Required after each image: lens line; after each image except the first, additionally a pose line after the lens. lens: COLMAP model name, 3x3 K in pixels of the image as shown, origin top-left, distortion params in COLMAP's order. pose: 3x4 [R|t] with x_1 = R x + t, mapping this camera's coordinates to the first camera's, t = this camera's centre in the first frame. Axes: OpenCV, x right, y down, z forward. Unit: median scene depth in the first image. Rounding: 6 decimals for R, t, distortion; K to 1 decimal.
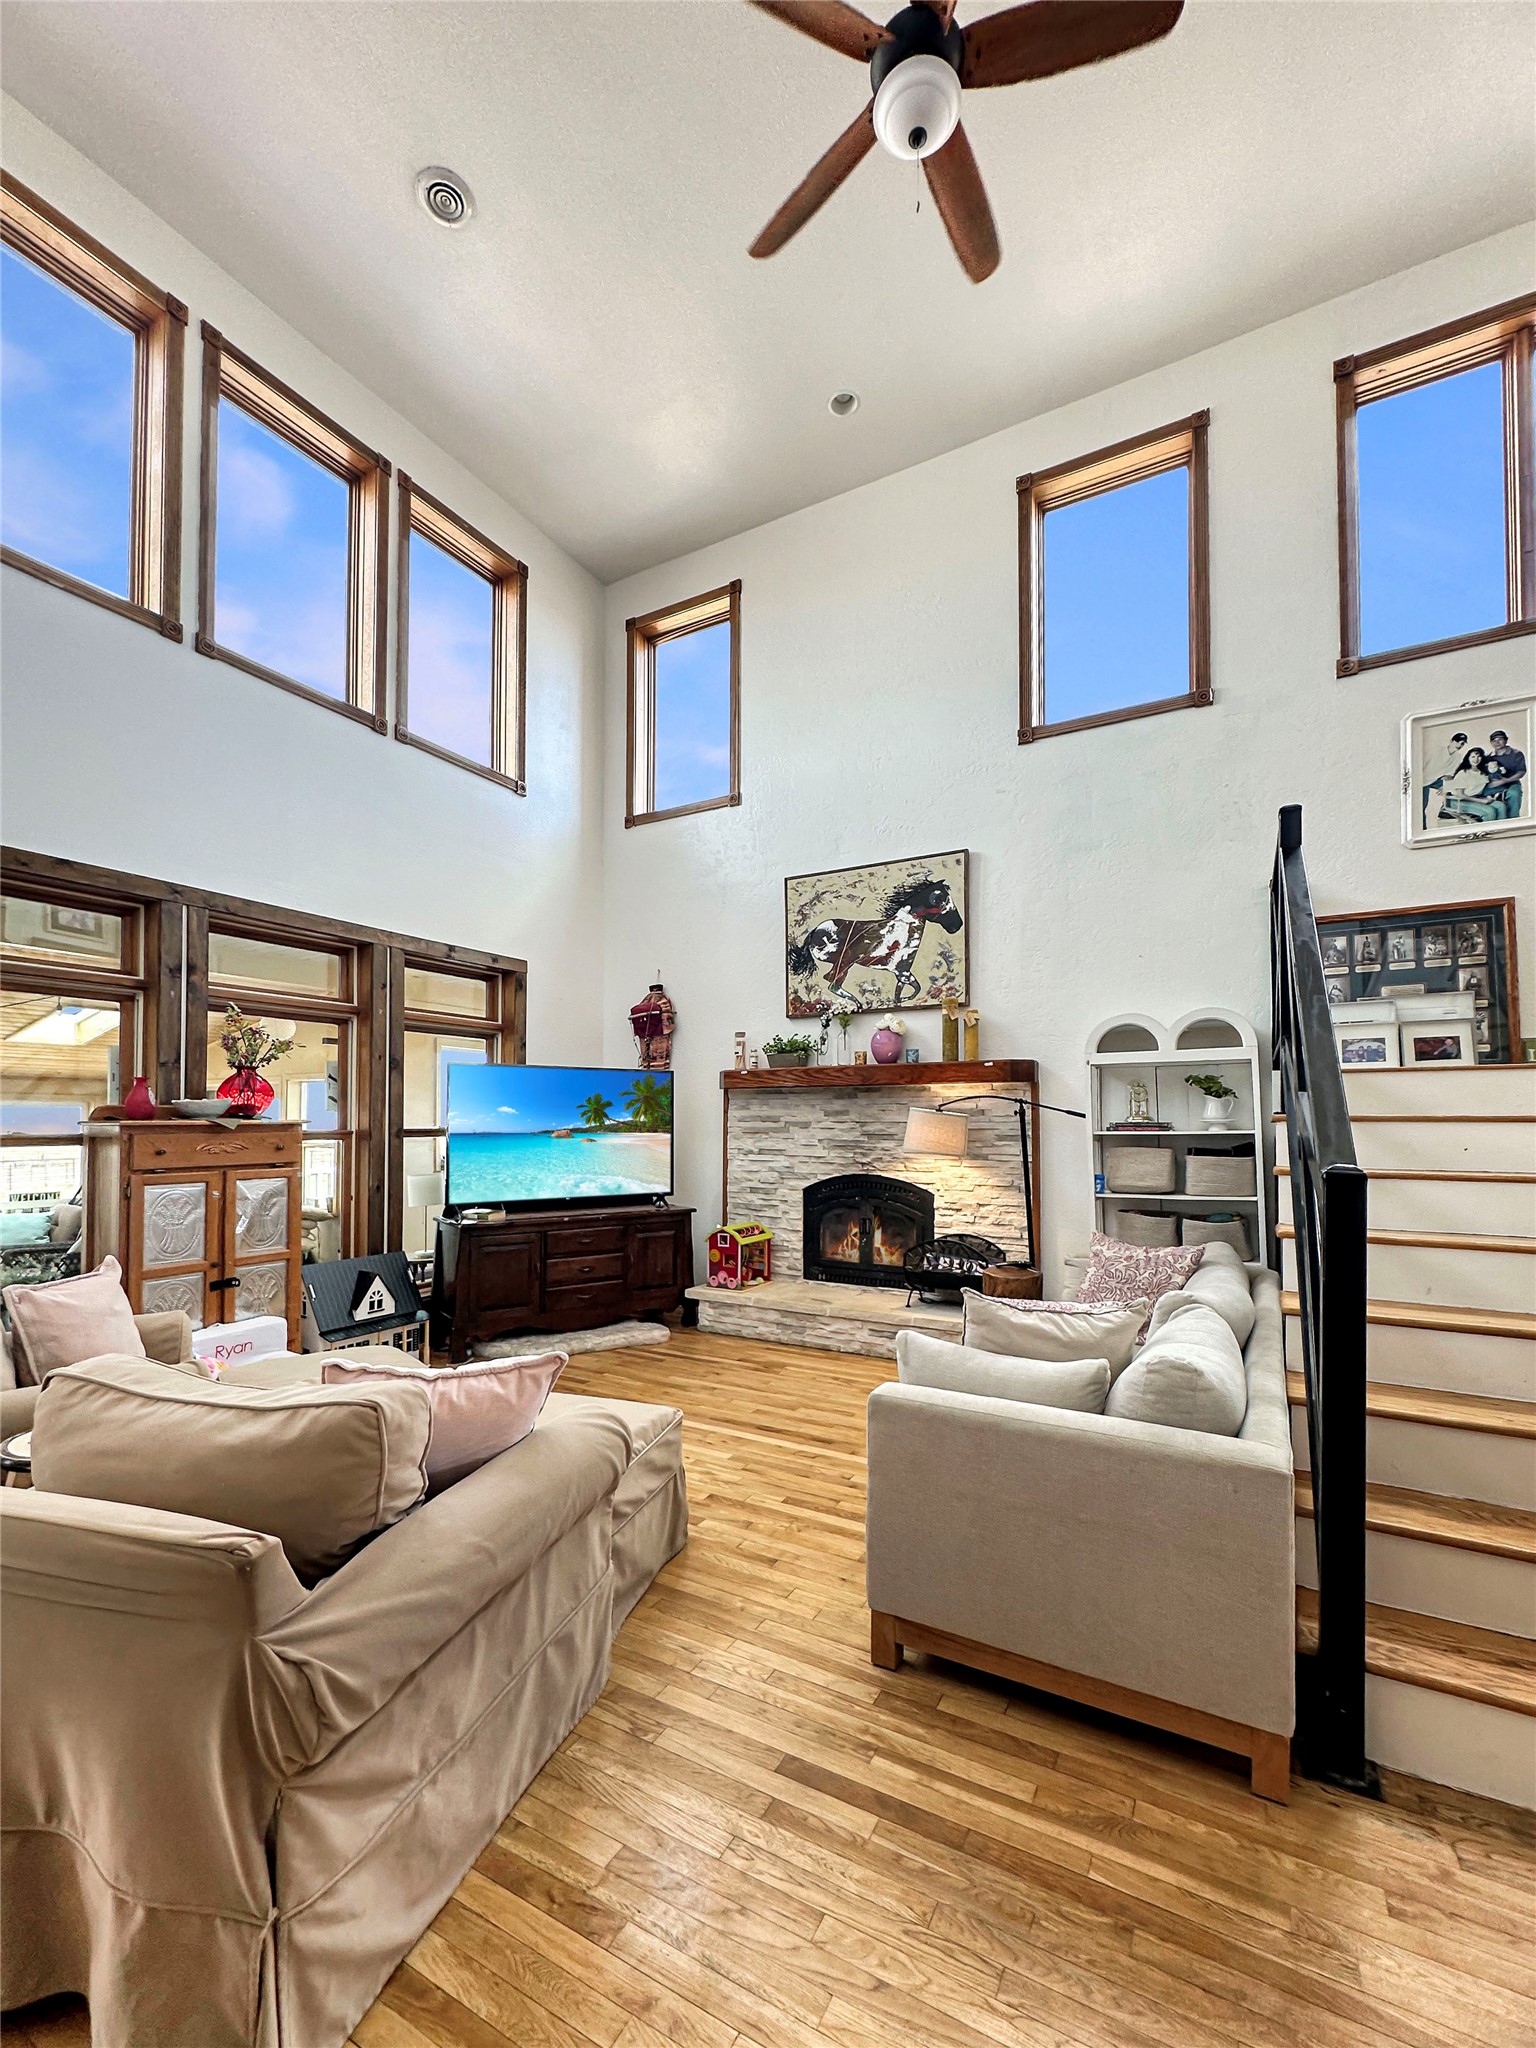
lens RADIAL K [[841.0, 0, 779.3], [0, 841.0, 1097.1], [0, 0, 1]] dist [0.000336, 0.000008]
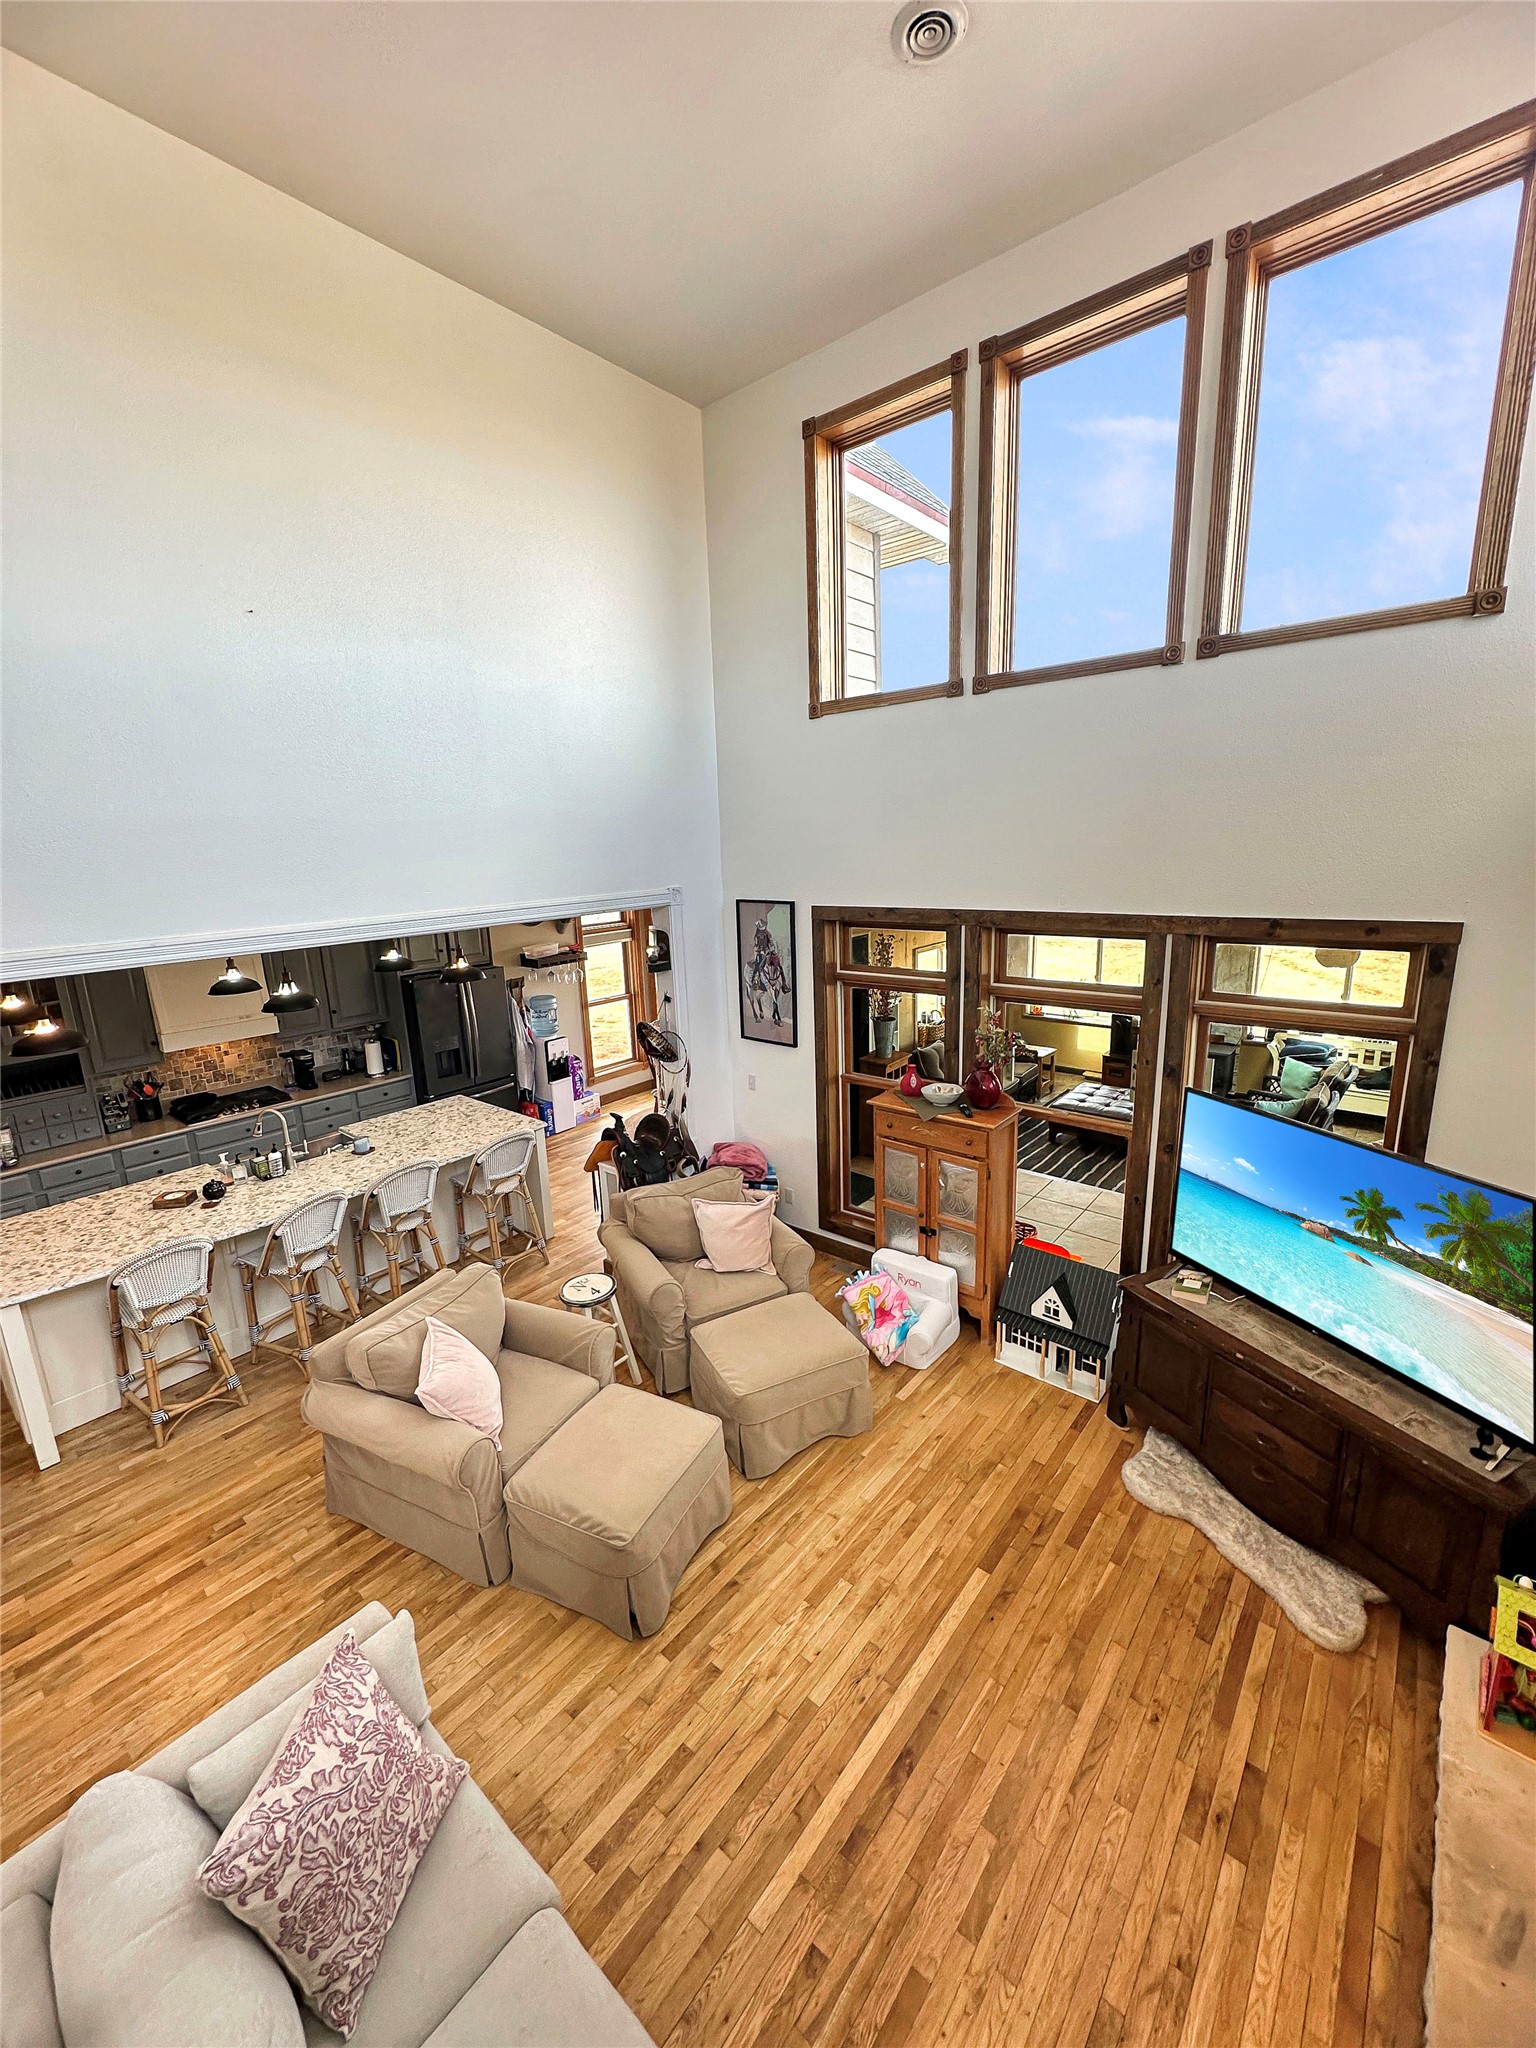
lens RADIAL K [[814.4, 0, 768.0], [0, 814.4, 1024.0], [0, 0, 1]] dist [-0.000023, -0.000064]
pose [[-0.193567, 0.193159, -0.961884, 0.395761], [0.047937, 0.981118, 0.187375, -0.251414], [0.979915, -0.009841, -0.199171, 0.753287]]
